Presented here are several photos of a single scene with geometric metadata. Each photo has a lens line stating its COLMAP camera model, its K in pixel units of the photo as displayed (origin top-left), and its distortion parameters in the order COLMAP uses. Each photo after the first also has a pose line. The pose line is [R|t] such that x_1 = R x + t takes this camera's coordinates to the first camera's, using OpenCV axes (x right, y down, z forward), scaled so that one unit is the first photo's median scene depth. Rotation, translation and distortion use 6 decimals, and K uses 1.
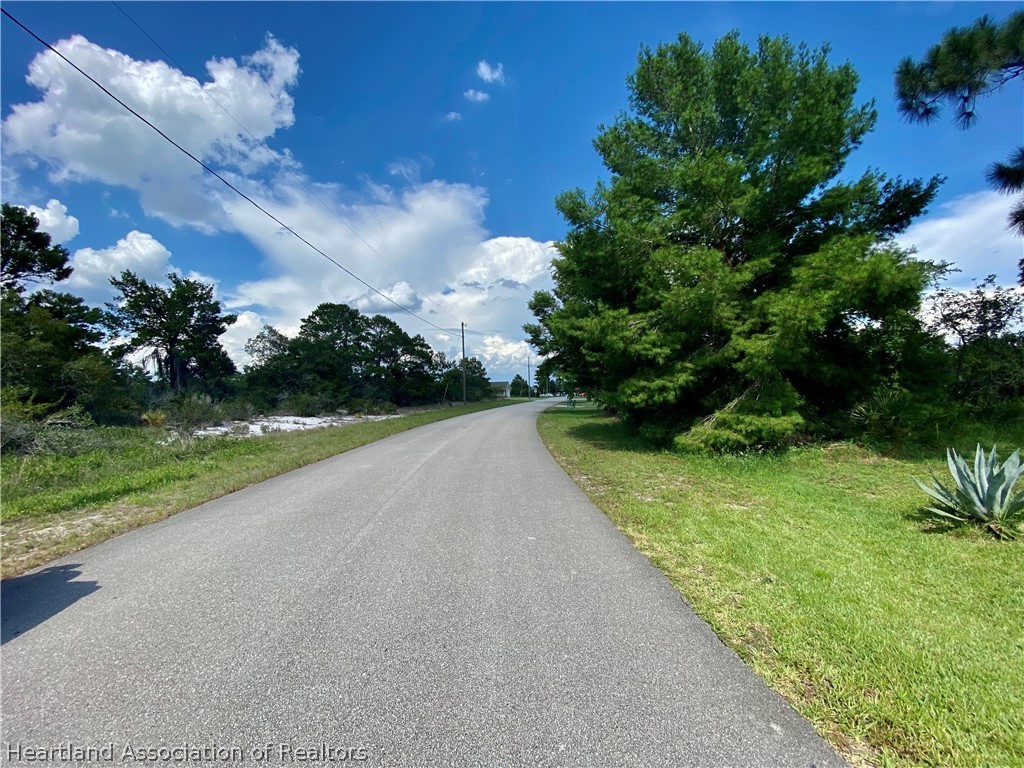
lens RADIAL K [[409.0, 0, 512.0], [0, 409.0, 384.0], [0, 0, 1]] dist [-0.000599, -0.000129]
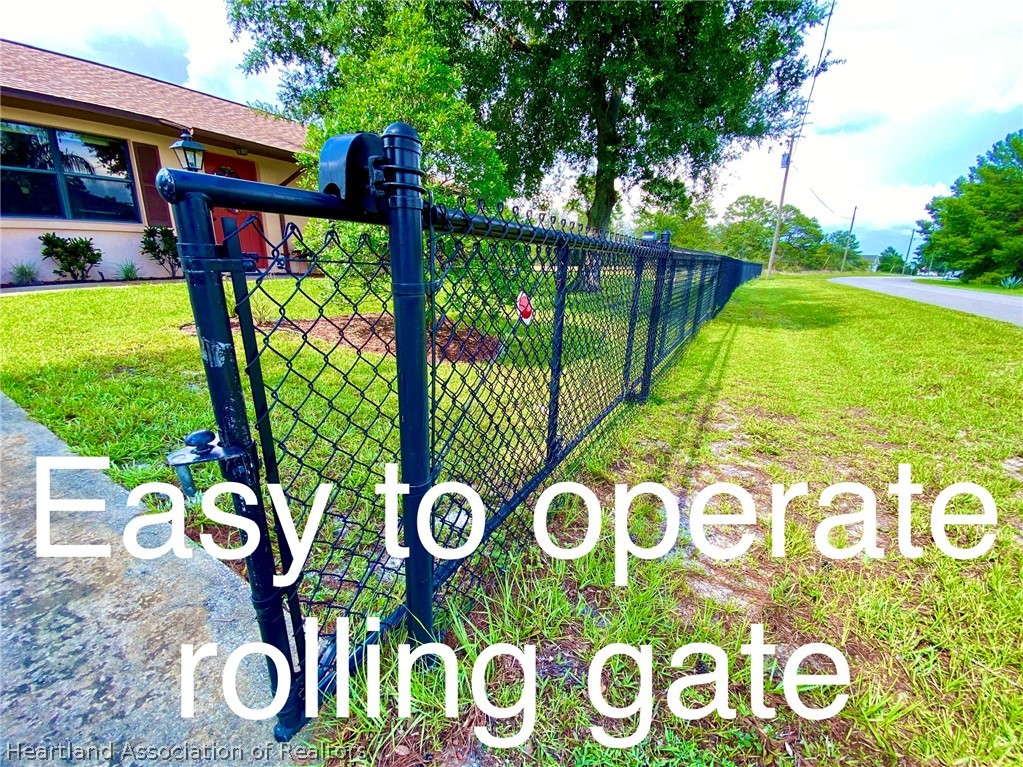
lens RADIAL K [[408.6, 0, 511.5], [0, 408.6, 383.5], [0, 0, 1]] dist [-0.000599, -0.000129]
pose [[0.762499, 0.244369, -0.599065, -0.044667], [-0.044978, 0.943709, 0.327706, 0.002531], [0.645424, -0.222931, 0.730568, -0.830624]]
